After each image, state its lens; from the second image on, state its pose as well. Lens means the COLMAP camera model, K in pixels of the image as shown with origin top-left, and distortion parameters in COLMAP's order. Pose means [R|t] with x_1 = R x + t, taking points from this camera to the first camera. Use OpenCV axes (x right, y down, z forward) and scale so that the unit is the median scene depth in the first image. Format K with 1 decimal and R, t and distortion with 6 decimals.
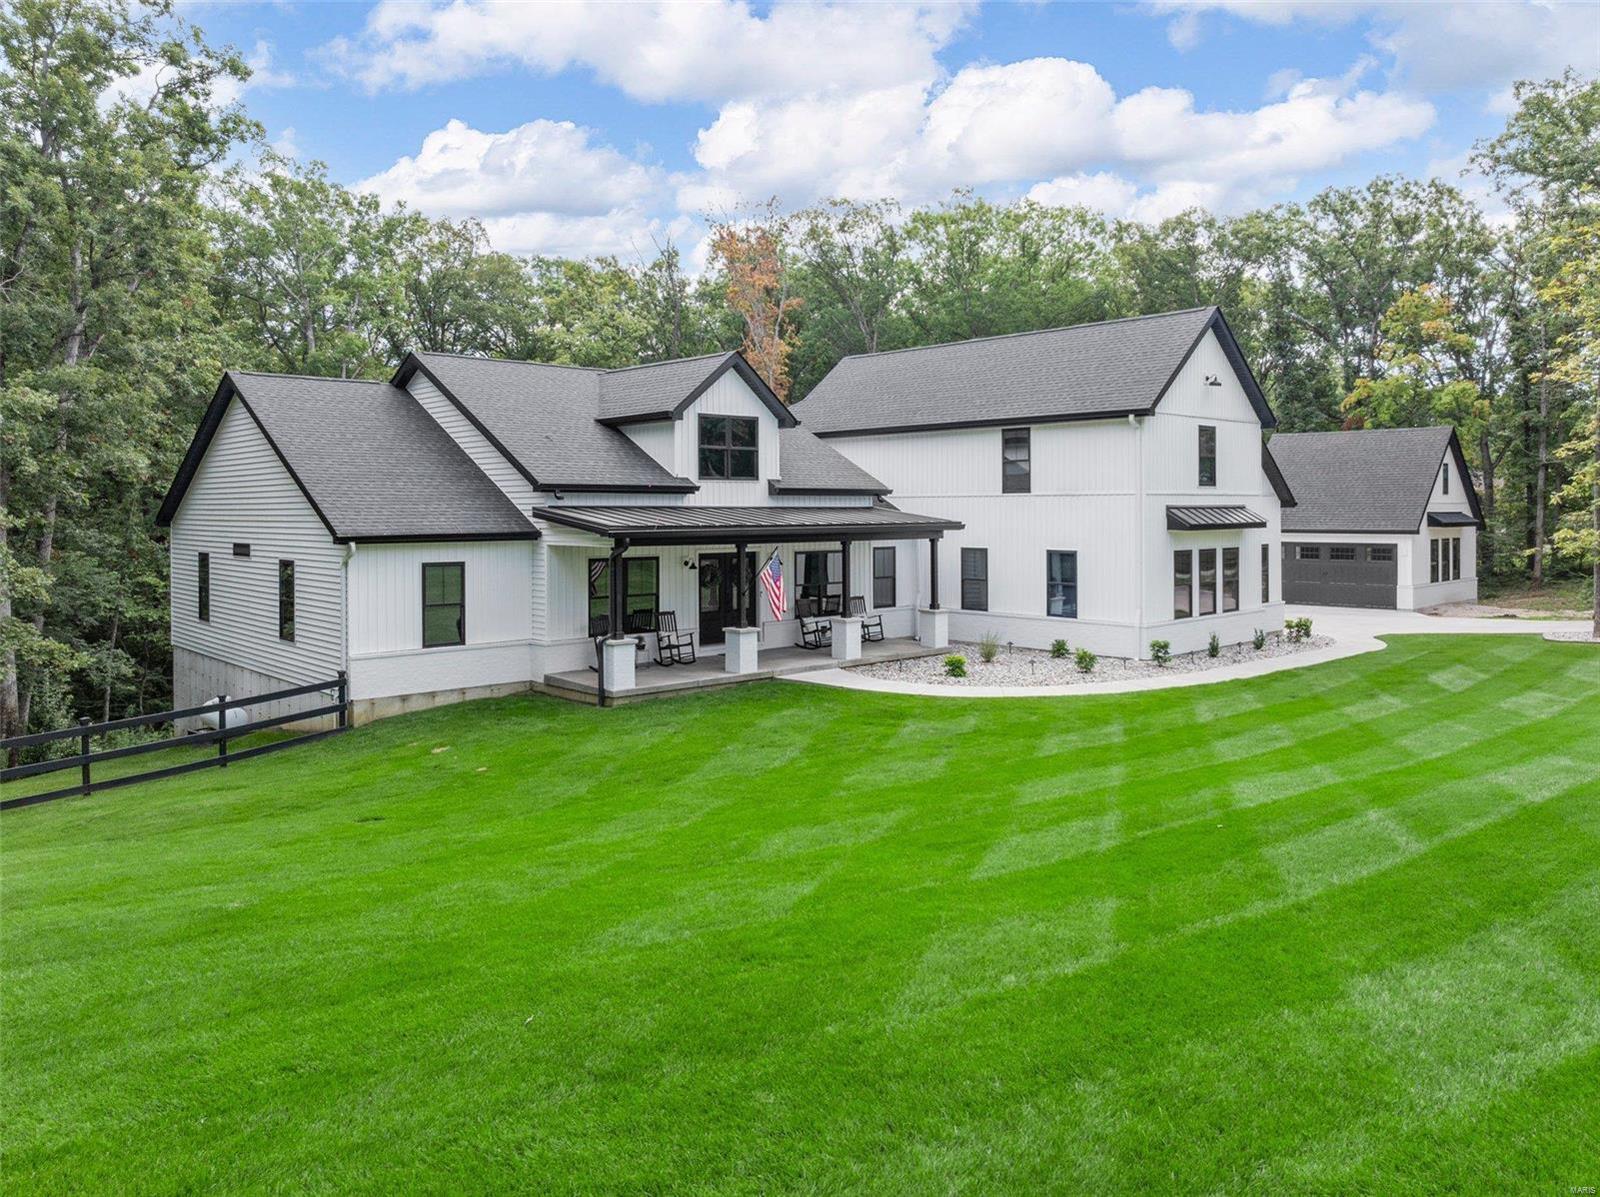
lens RADIAL K [[1165.4, 0, 810.1], [0, 1165.4, 521.2], [0, 0, 1]] dist [-0.049433, -0.005713]
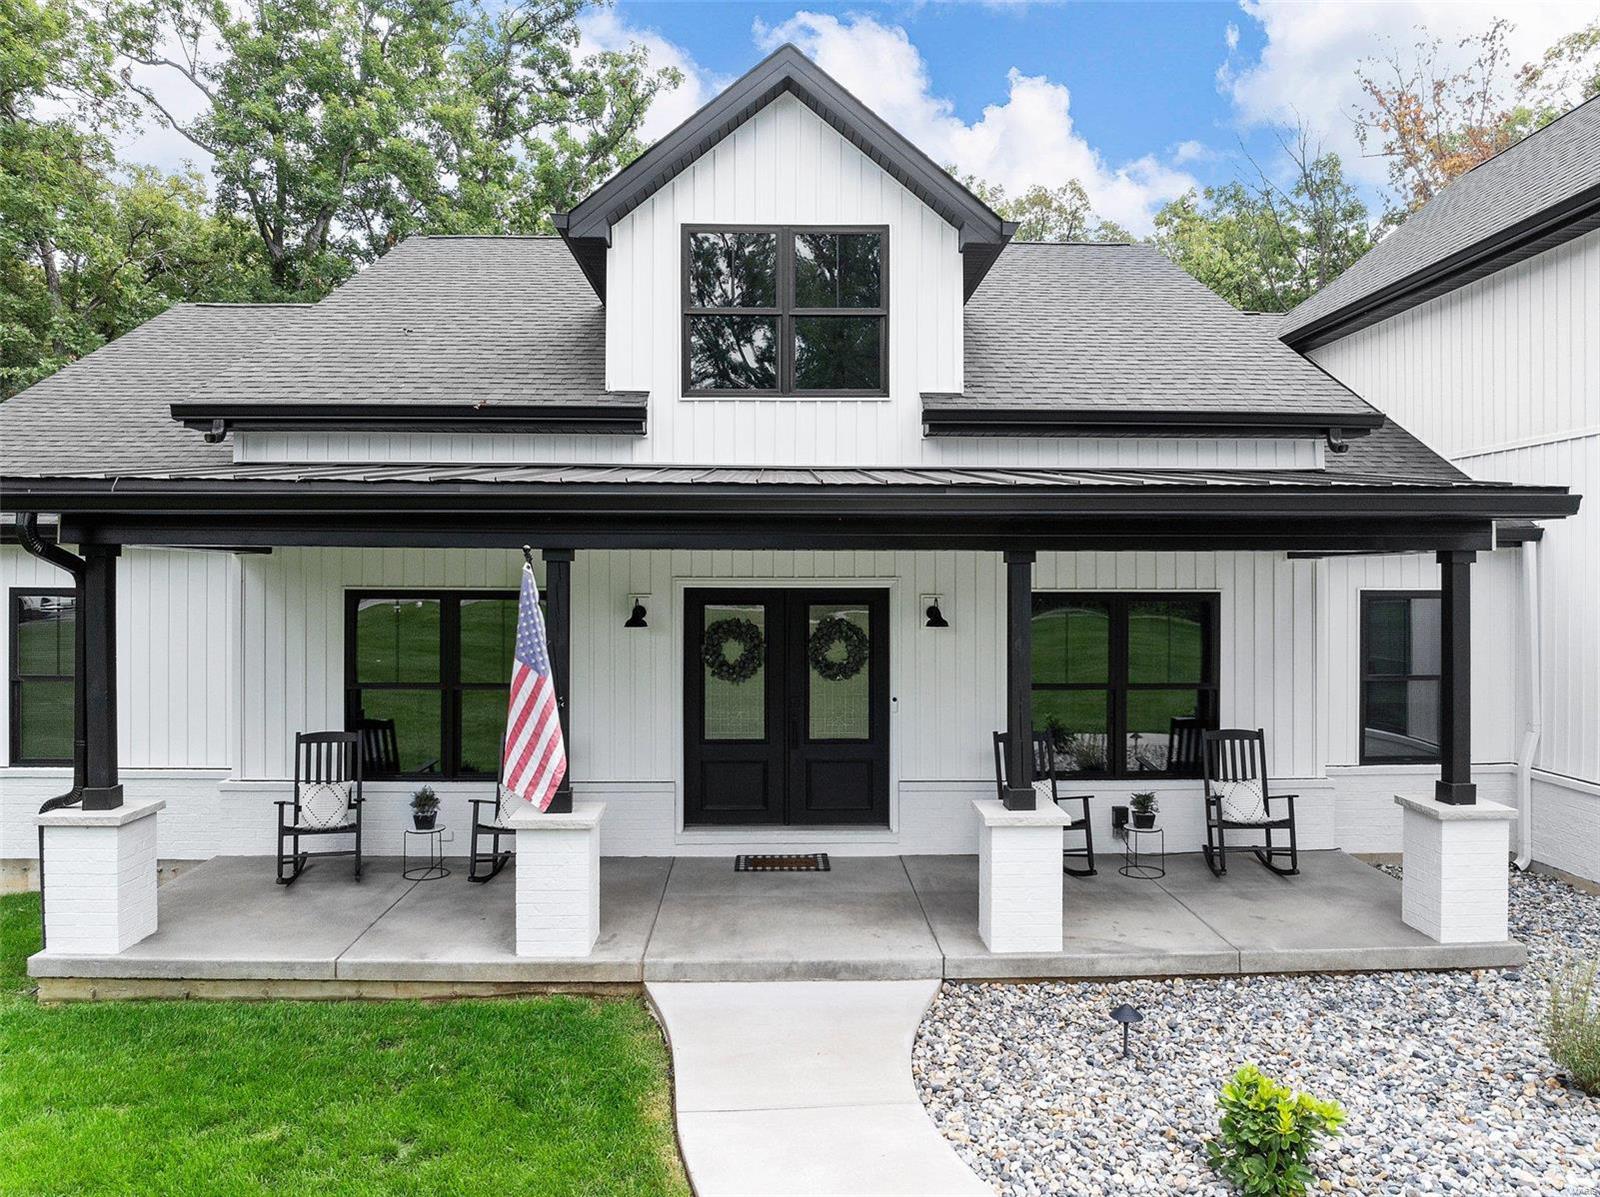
lens RADIAL K [[1123.6, 0, 802.5], [0, 1123.6, 586.1], [0, 0, 1]] dist [-0.043584, -0.000717]
pose [[0.742932, 0.009417, -0.669300, 0.171551], [-0.010468, 0.999942, 0.002450, 0.024583], [0.669285, 0.005185, 0.742988, 0.705478]]
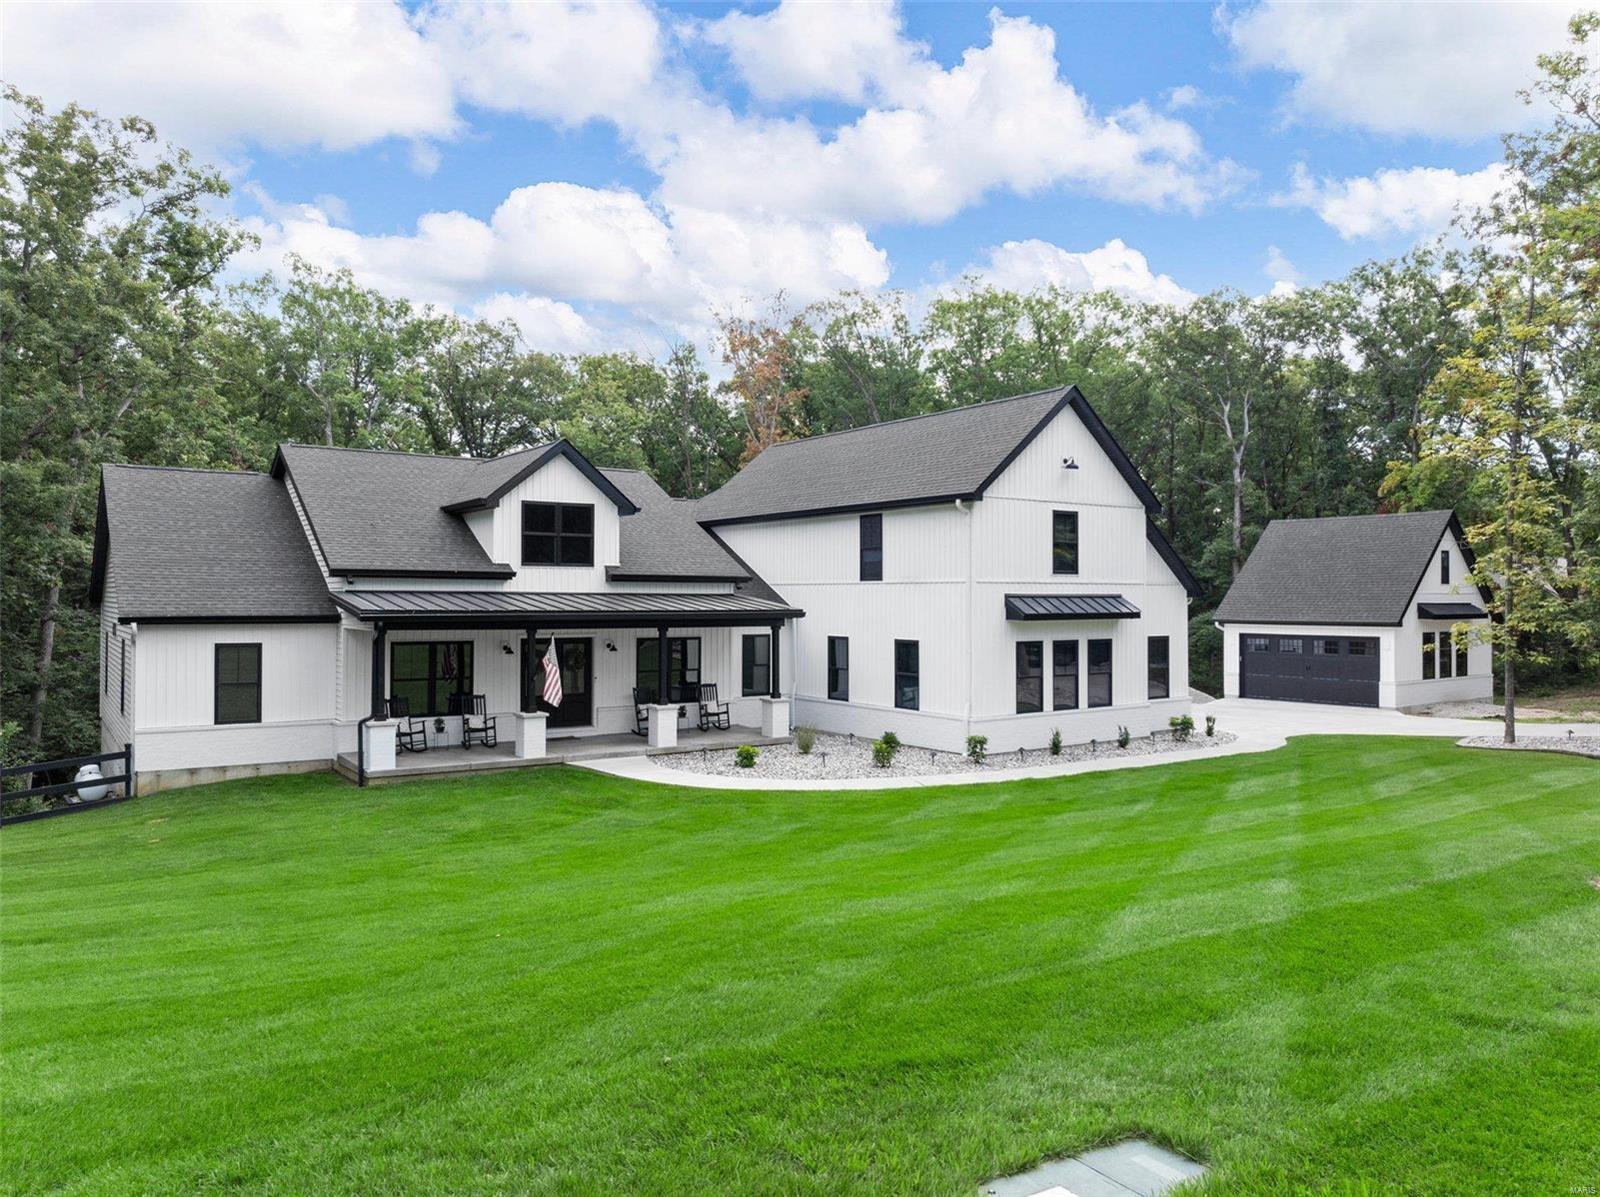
lens RADIAL K [[1123.6, 0, 802.5], [0, 1123.6, 586.1], [0, 0, 1]] dist [-0.043584, -0.000717]
pose [[0.989038, 0.006315, -0.147526, 0.274109], [-0.008944, 0.999813, -0.017169, -0.002890], [0.147390, 0.018300, 0.988909, 0.063188]]
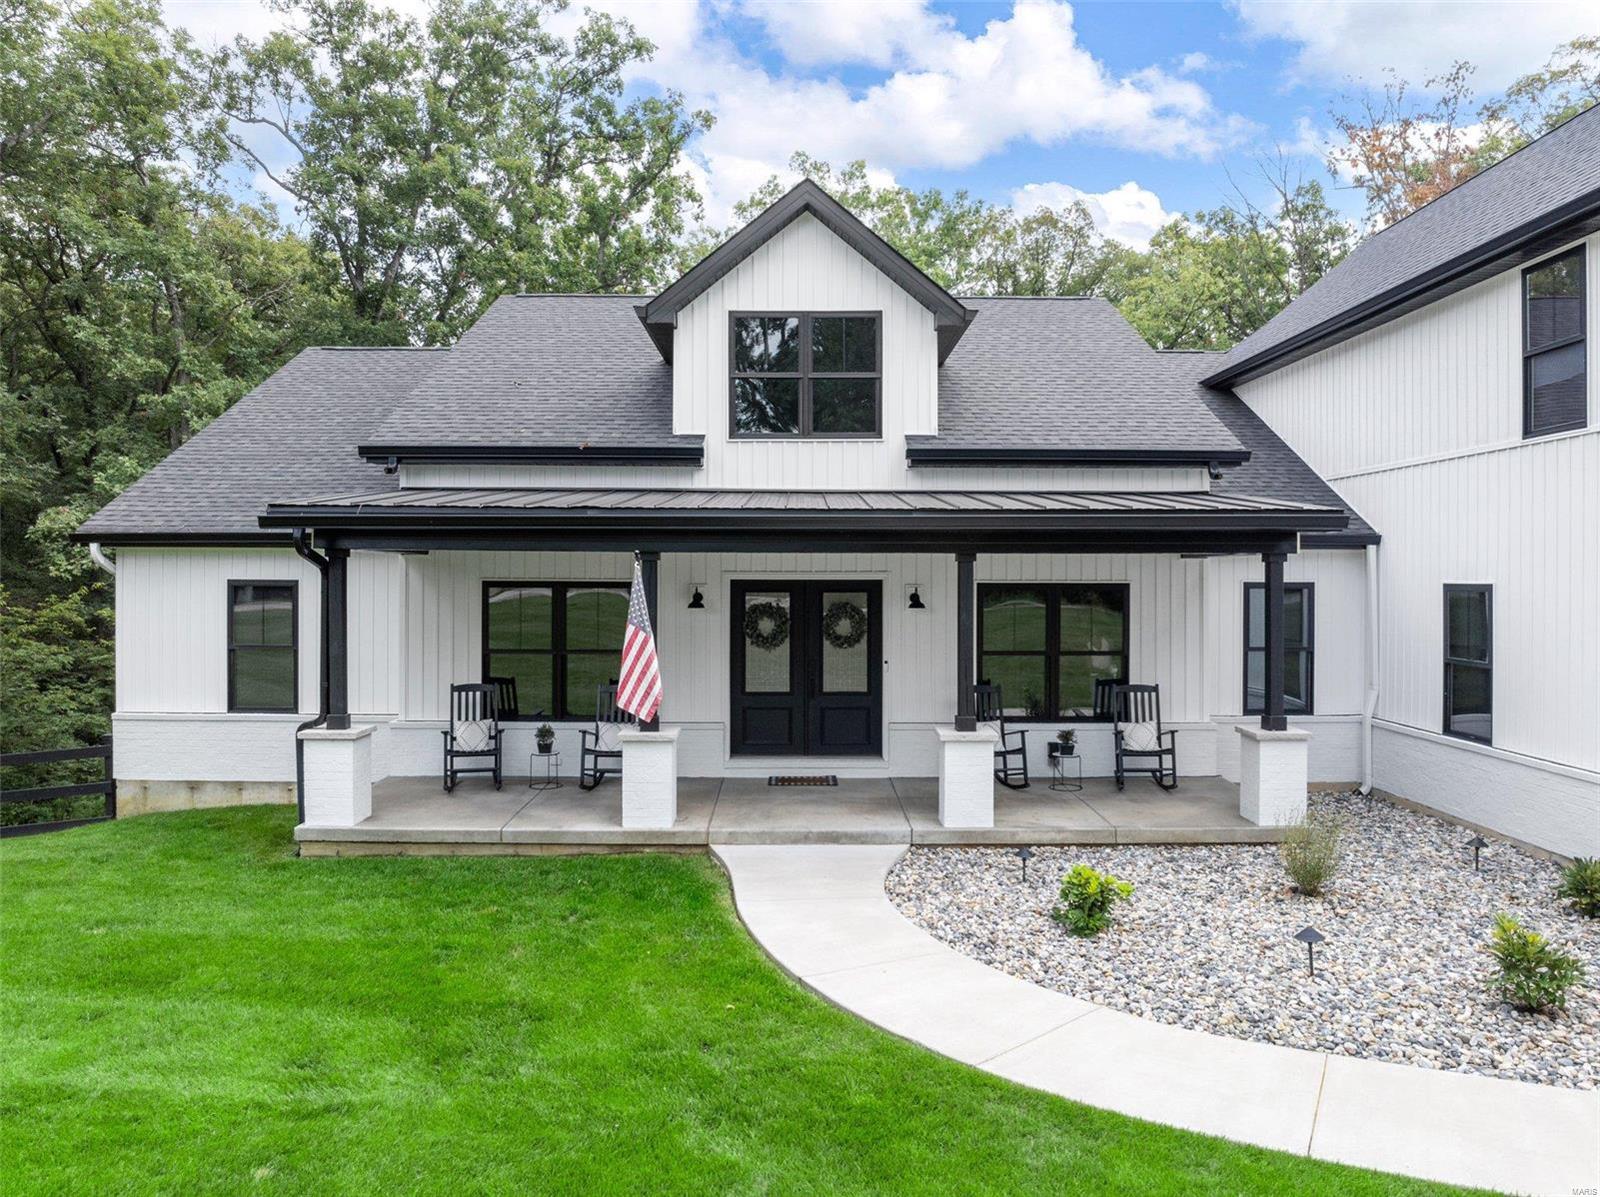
lens RADIAL K [[1123.6, 0, 802.5], [0, 1123.6, 586.1], [0, 0, 1]] dist [-0.043584, -0.000717]
pose [[0.728842, 0.012083, -0.684576, 0.256852], [-0.011034, 0.999922, 0.005902, 0.025944], [0.684593, 0.003252, 0.728918, 0.615761]]
